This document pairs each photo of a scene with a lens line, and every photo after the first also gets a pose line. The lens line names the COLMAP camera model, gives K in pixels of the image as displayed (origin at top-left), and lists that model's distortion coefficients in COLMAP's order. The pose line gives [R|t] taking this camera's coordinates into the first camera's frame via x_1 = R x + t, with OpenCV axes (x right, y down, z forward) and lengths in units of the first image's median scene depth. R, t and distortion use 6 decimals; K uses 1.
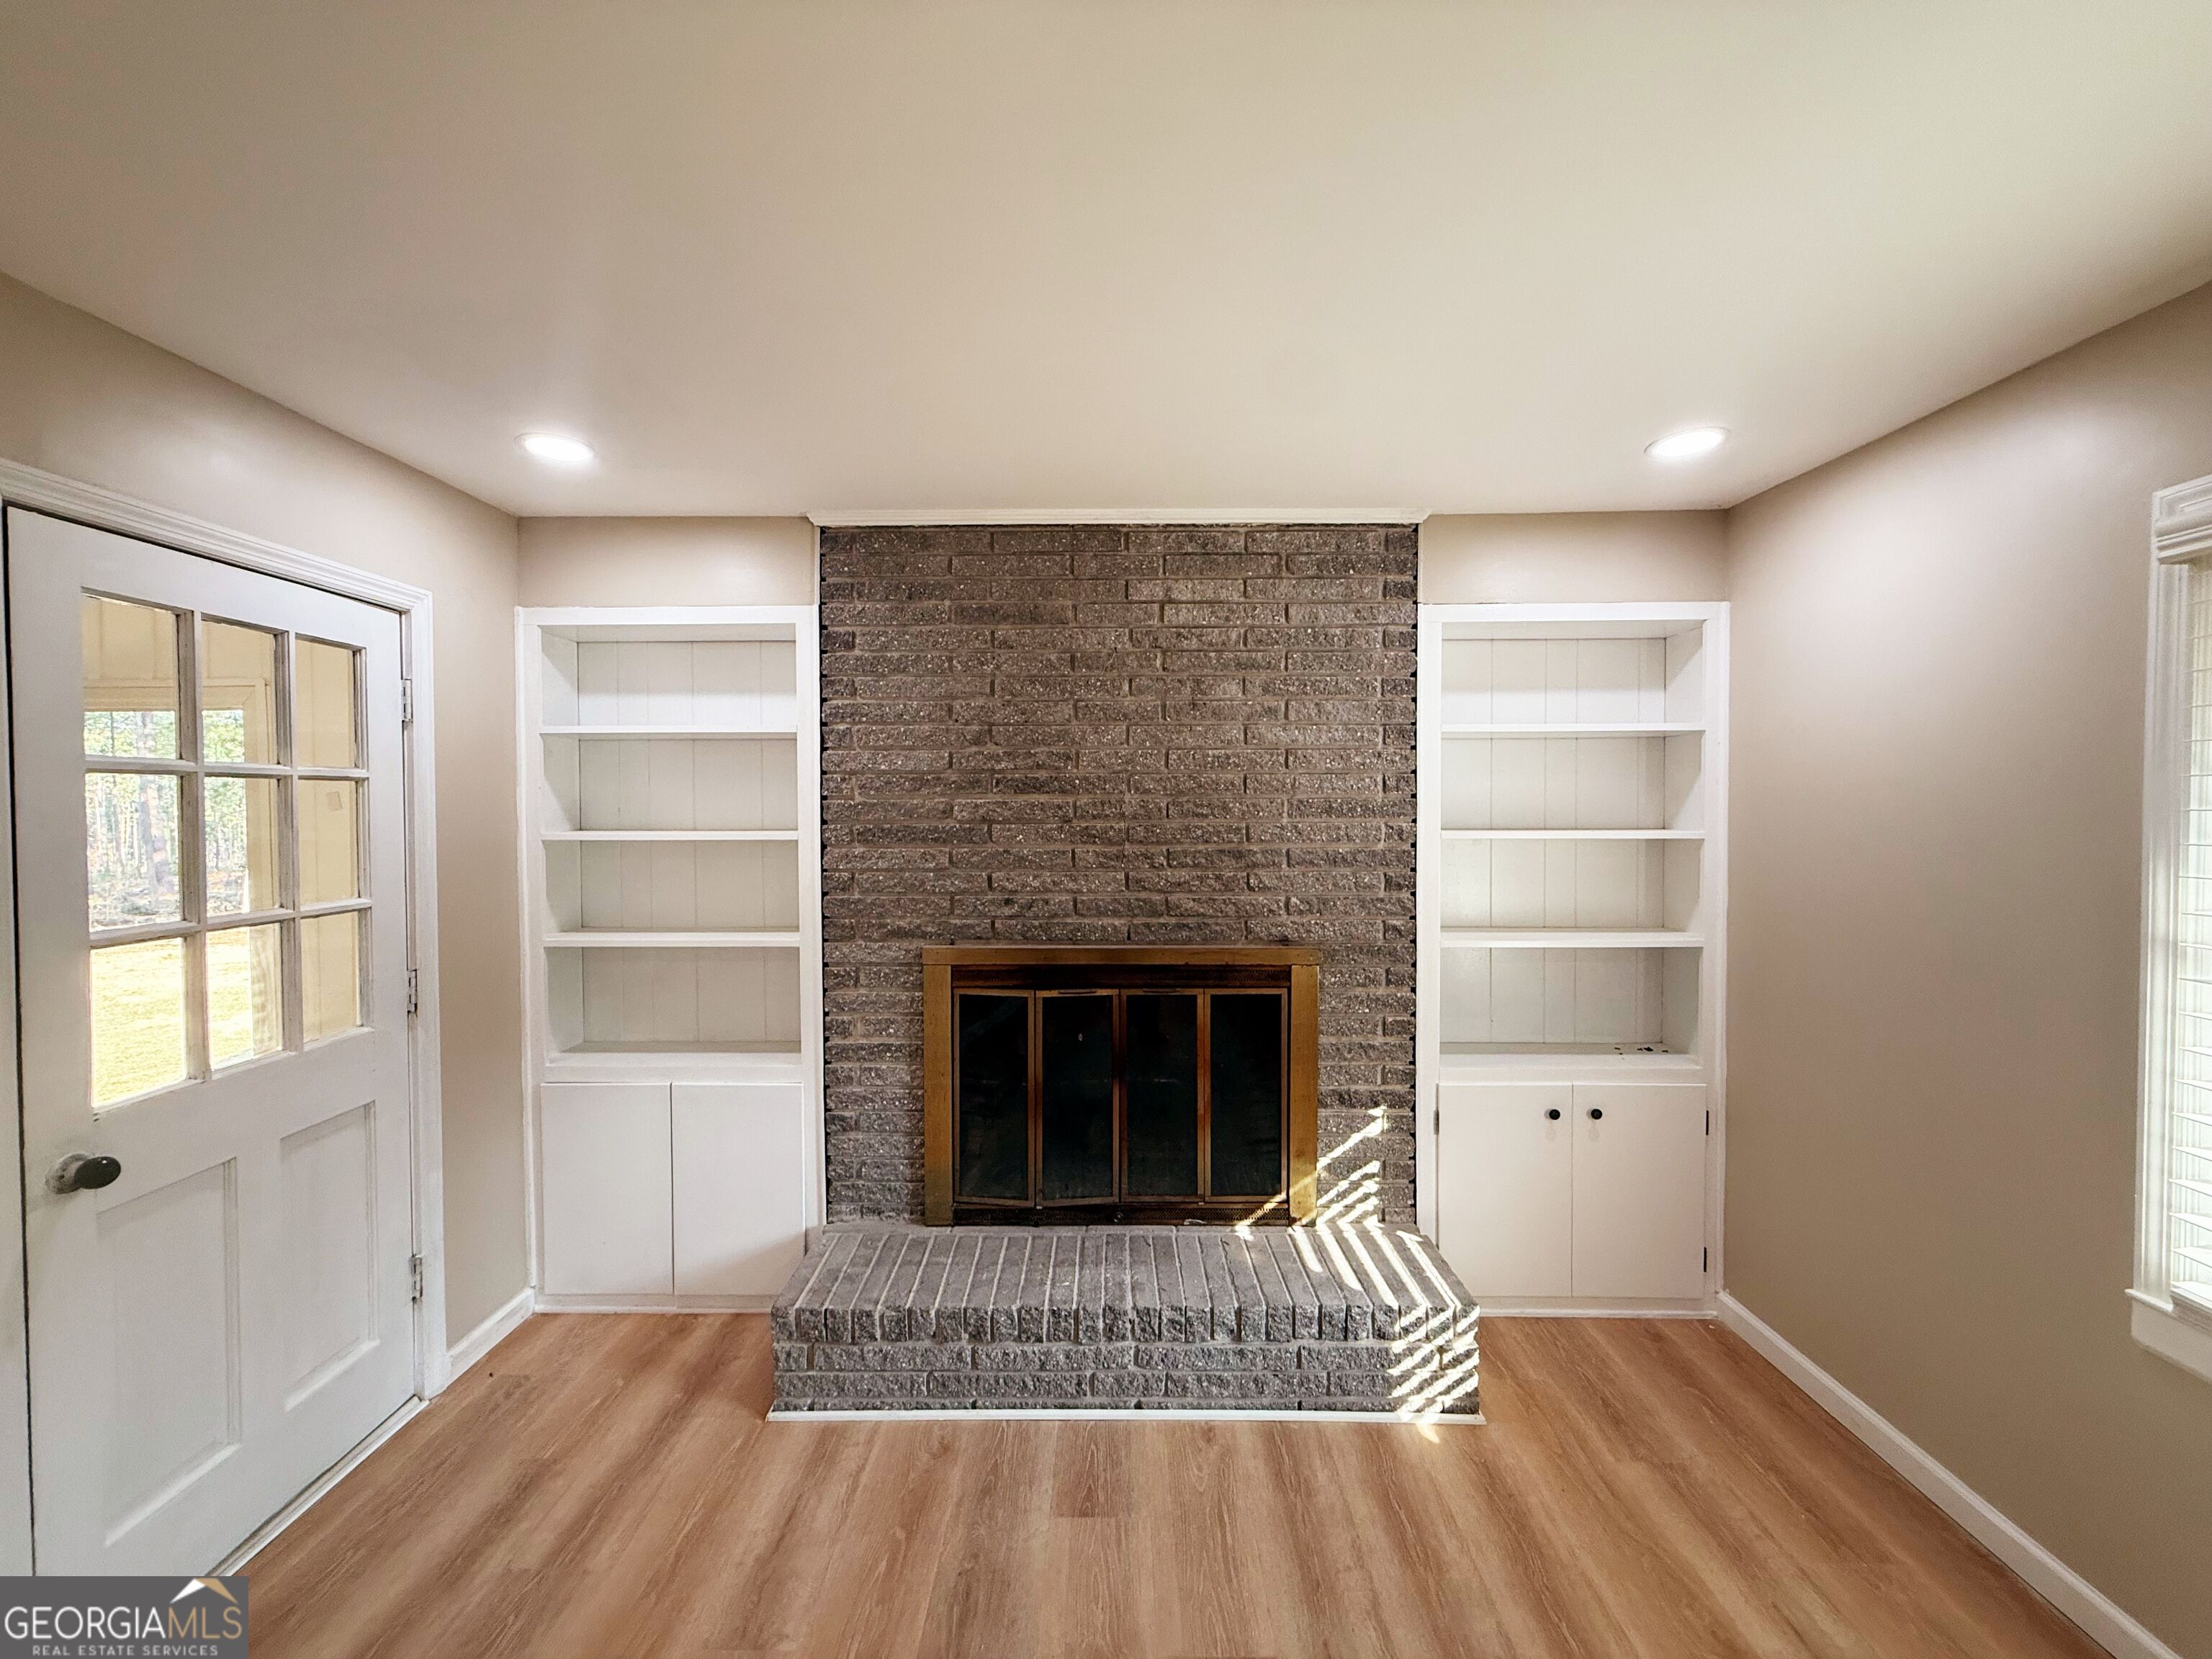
lens RADIAL K [[885.5, 0, 1101.7], [0, 885.5, 831.3], [0, 0, 1]] dist [0.002470, -0.000772]
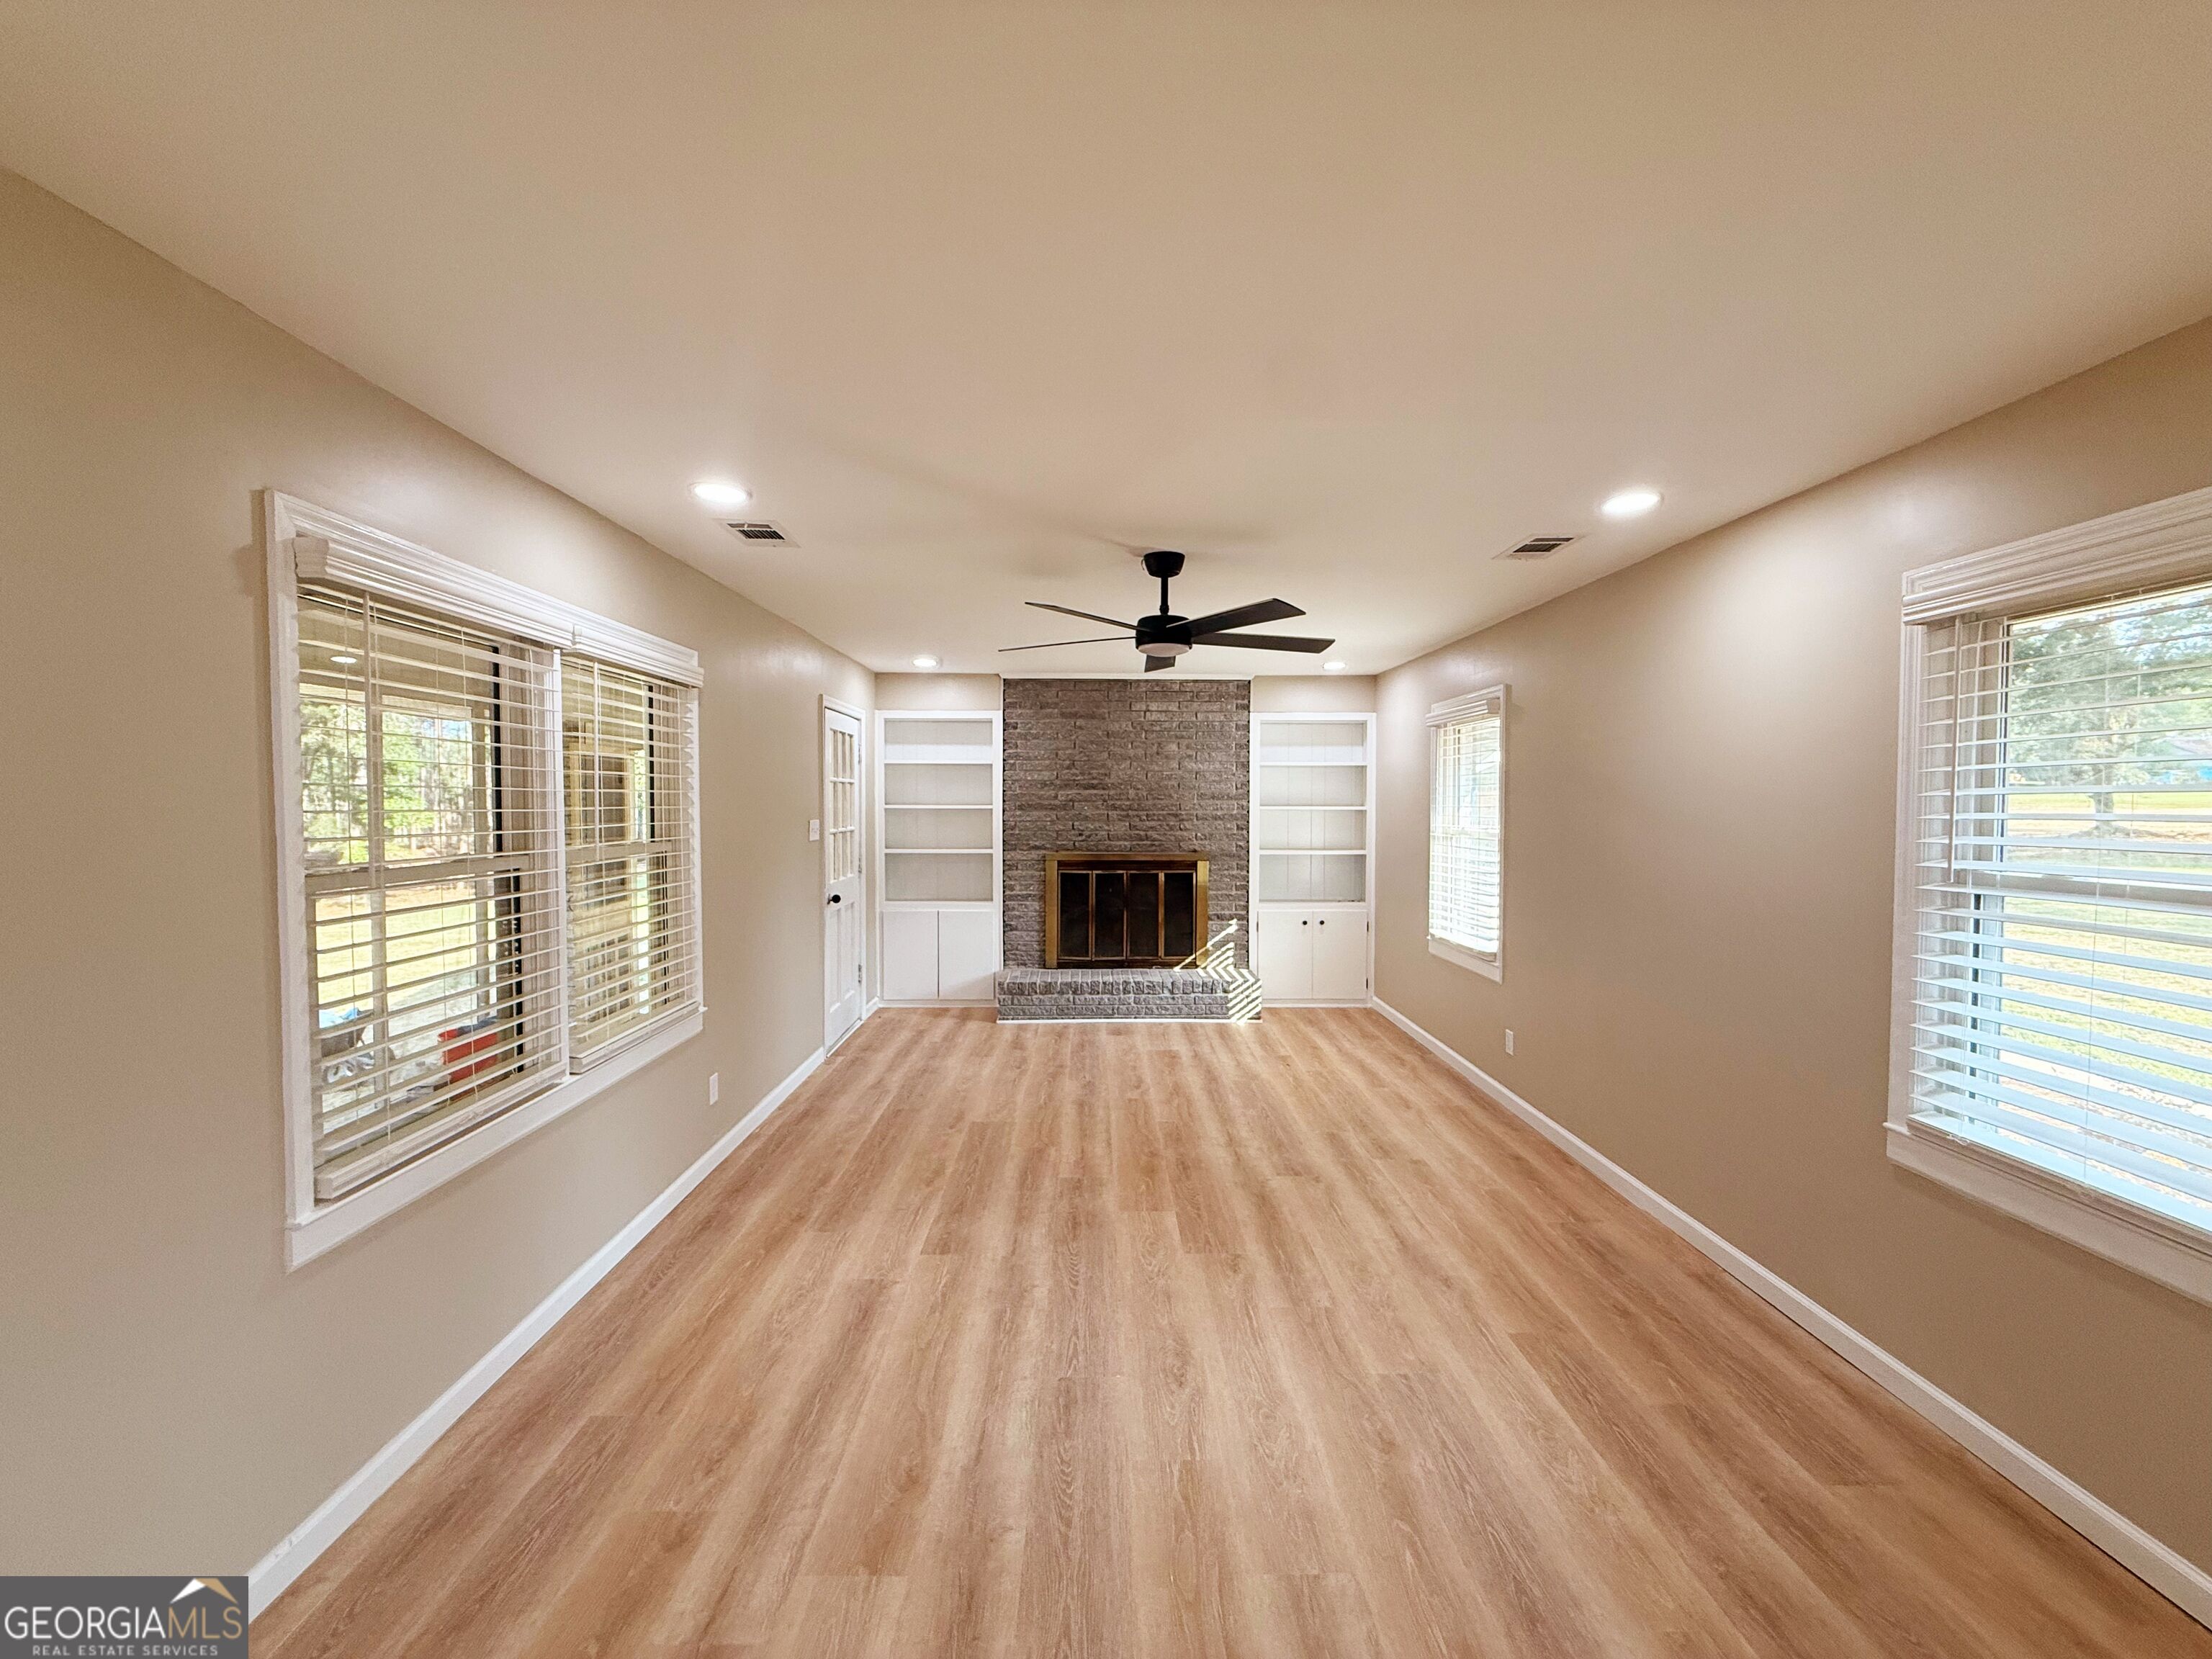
lens RADIAL K [[885.5, 0, 1101.7], [0, 885.5, 833.1], [0, 0, 1]] dist [0.002470, -0.000772]
pose [[0.999665, 0.004235, 0.025525, -0.110571], [-0.004452, 0.999954, 0.008457, 0.055051], [-0.025488, -0.008567, 0.999638, -1.412072]]
